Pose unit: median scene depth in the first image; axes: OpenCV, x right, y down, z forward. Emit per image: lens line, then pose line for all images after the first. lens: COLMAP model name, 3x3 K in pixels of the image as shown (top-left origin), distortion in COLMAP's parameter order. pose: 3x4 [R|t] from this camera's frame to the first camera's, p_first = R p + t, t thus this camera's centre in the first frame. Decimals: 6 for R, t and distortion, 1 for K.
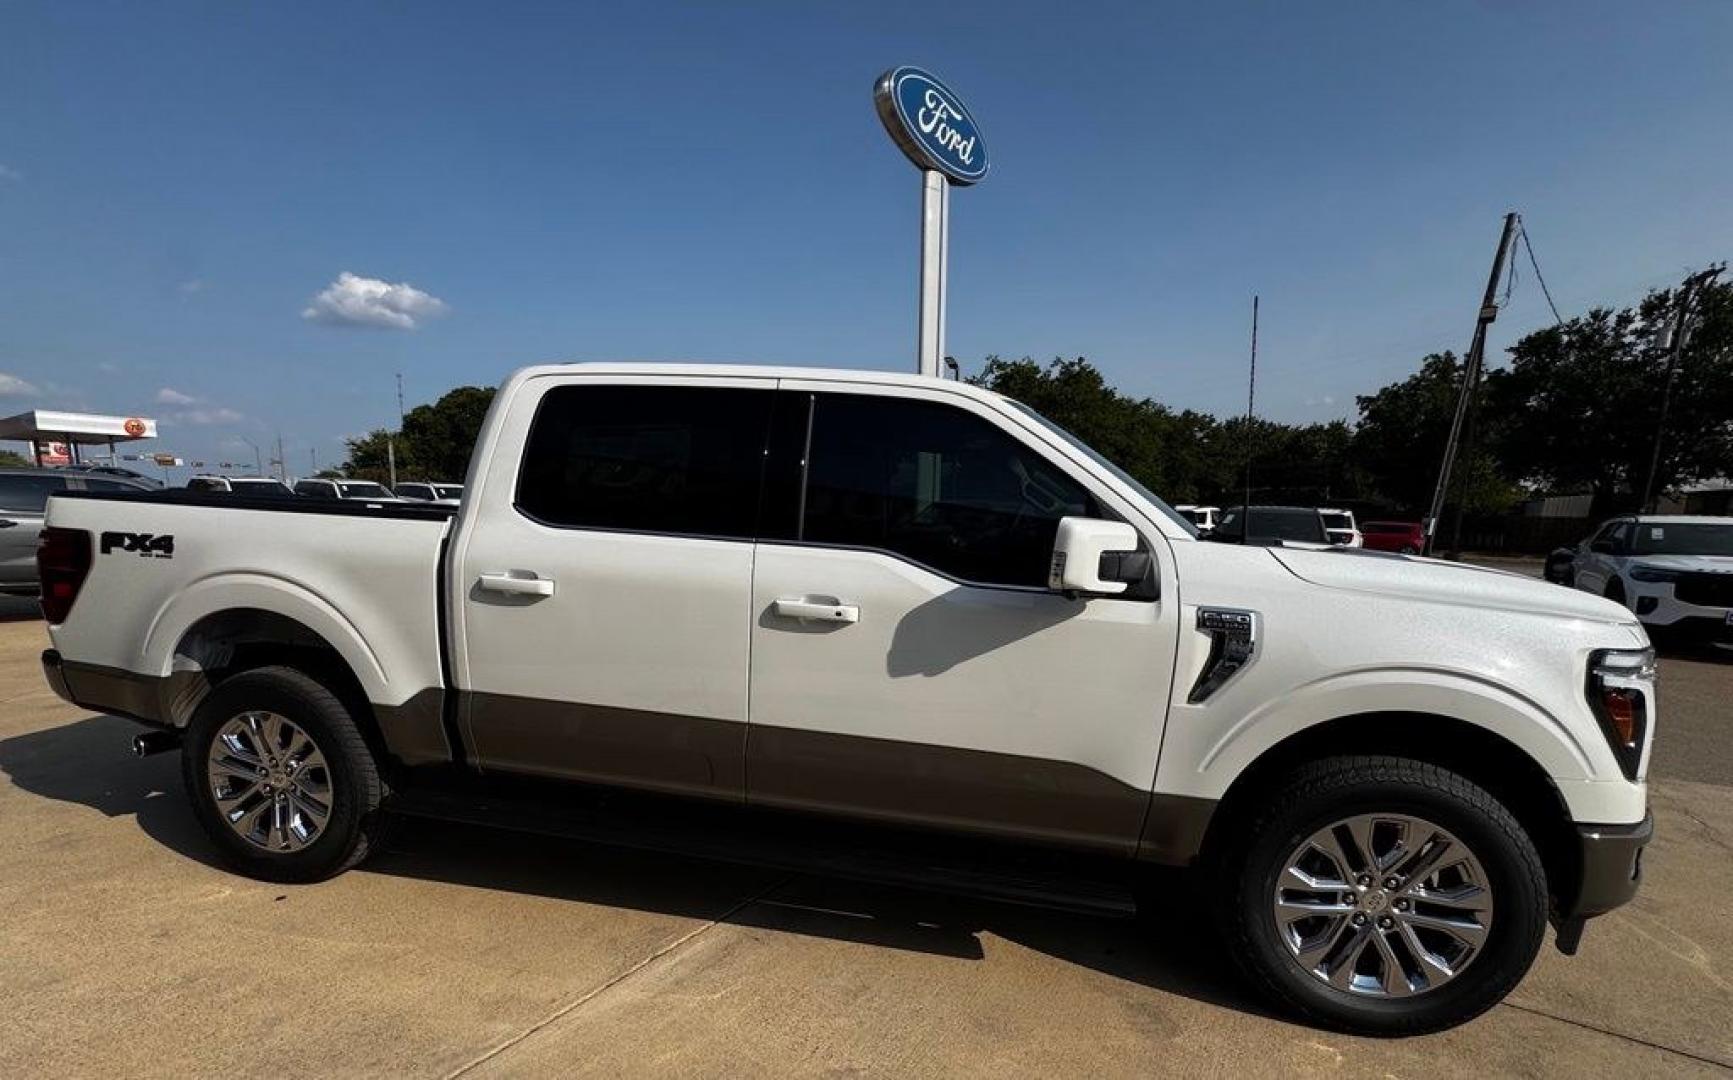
lens RADIAL K [[751.3, 0, 965.1], [0, 751.3, 523.2], [0, 0, 1]] dist [-0.002799, -0.000260]
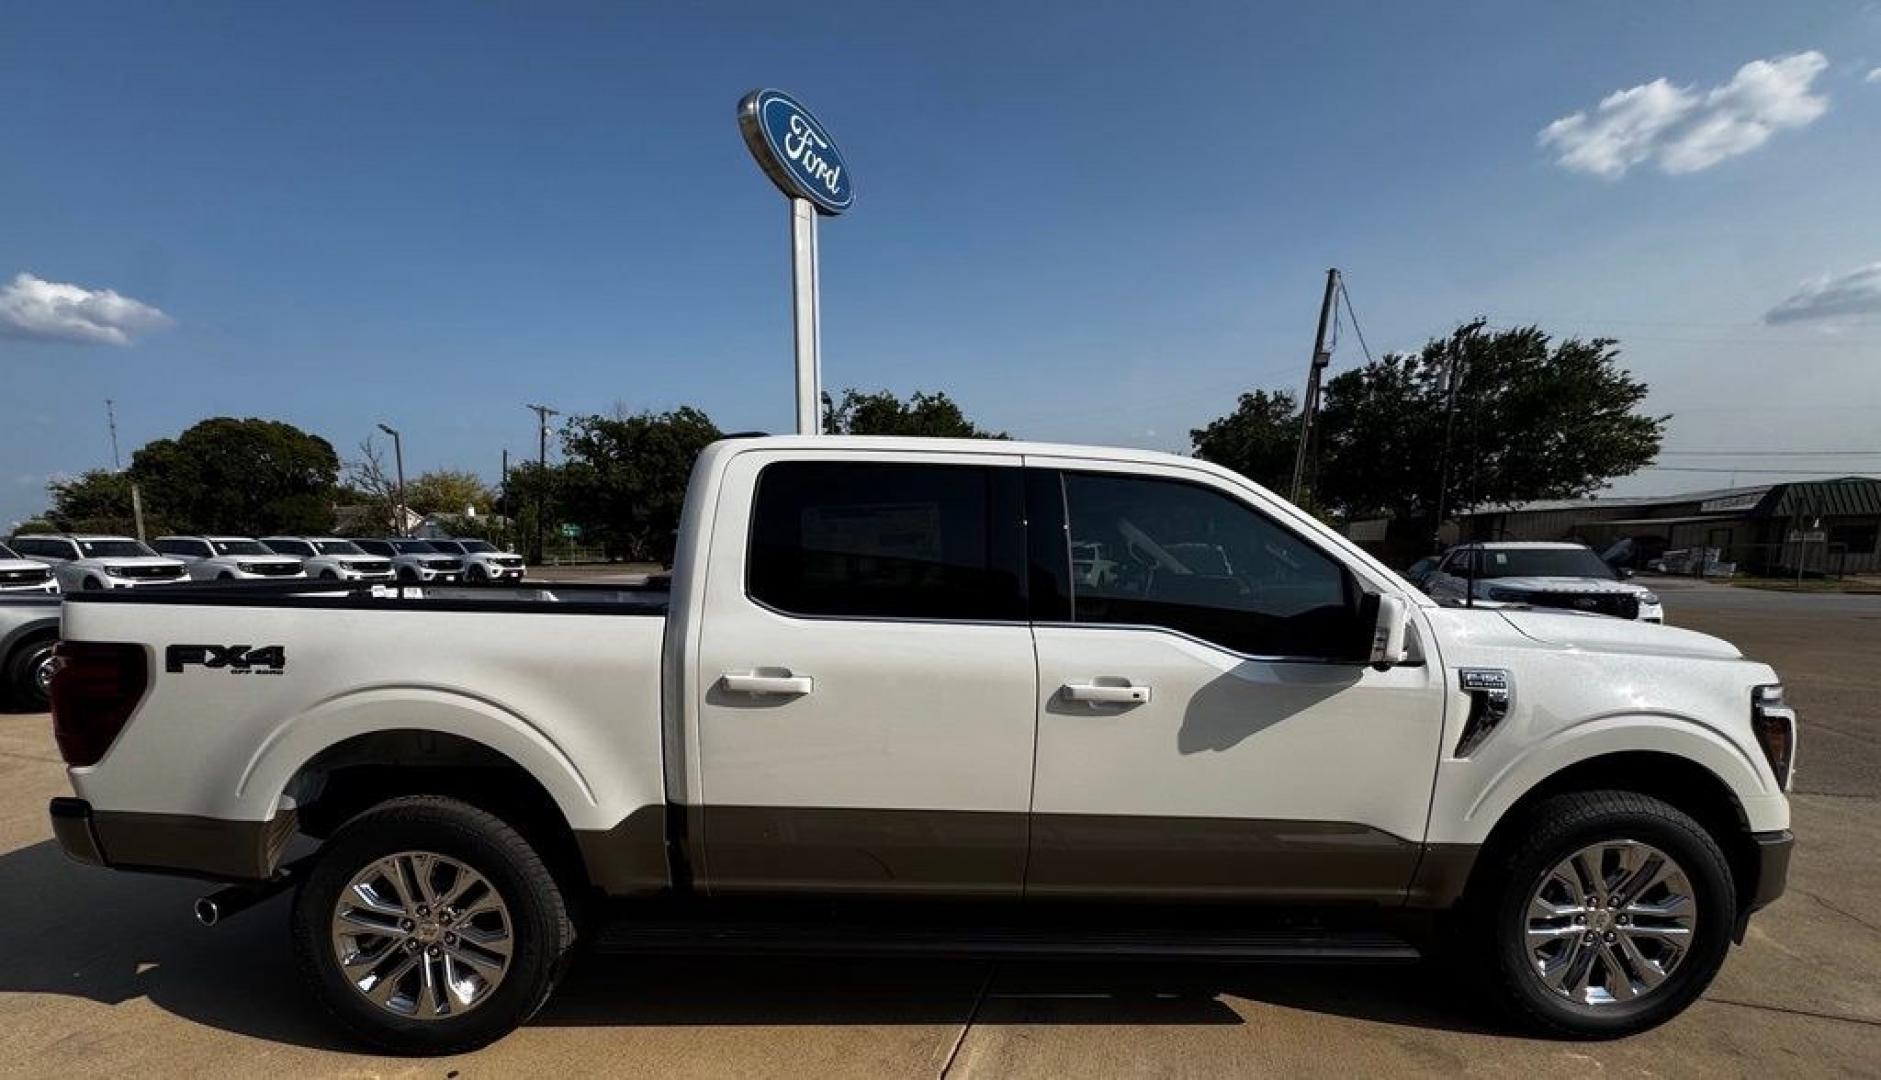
lens RADIAL K [[773.4, 0, 940.5], [0, 773.4, 540.0], [0, 0, 1]] dist [-0.002995, -0.000232]
pose [[0.979912, -0.025403, 0.197808, -0.514190], [0.029602, 0.999394, -0.018296, -0.061698], [-0.197224, 0.023784, 0.980070, 0.031821]]
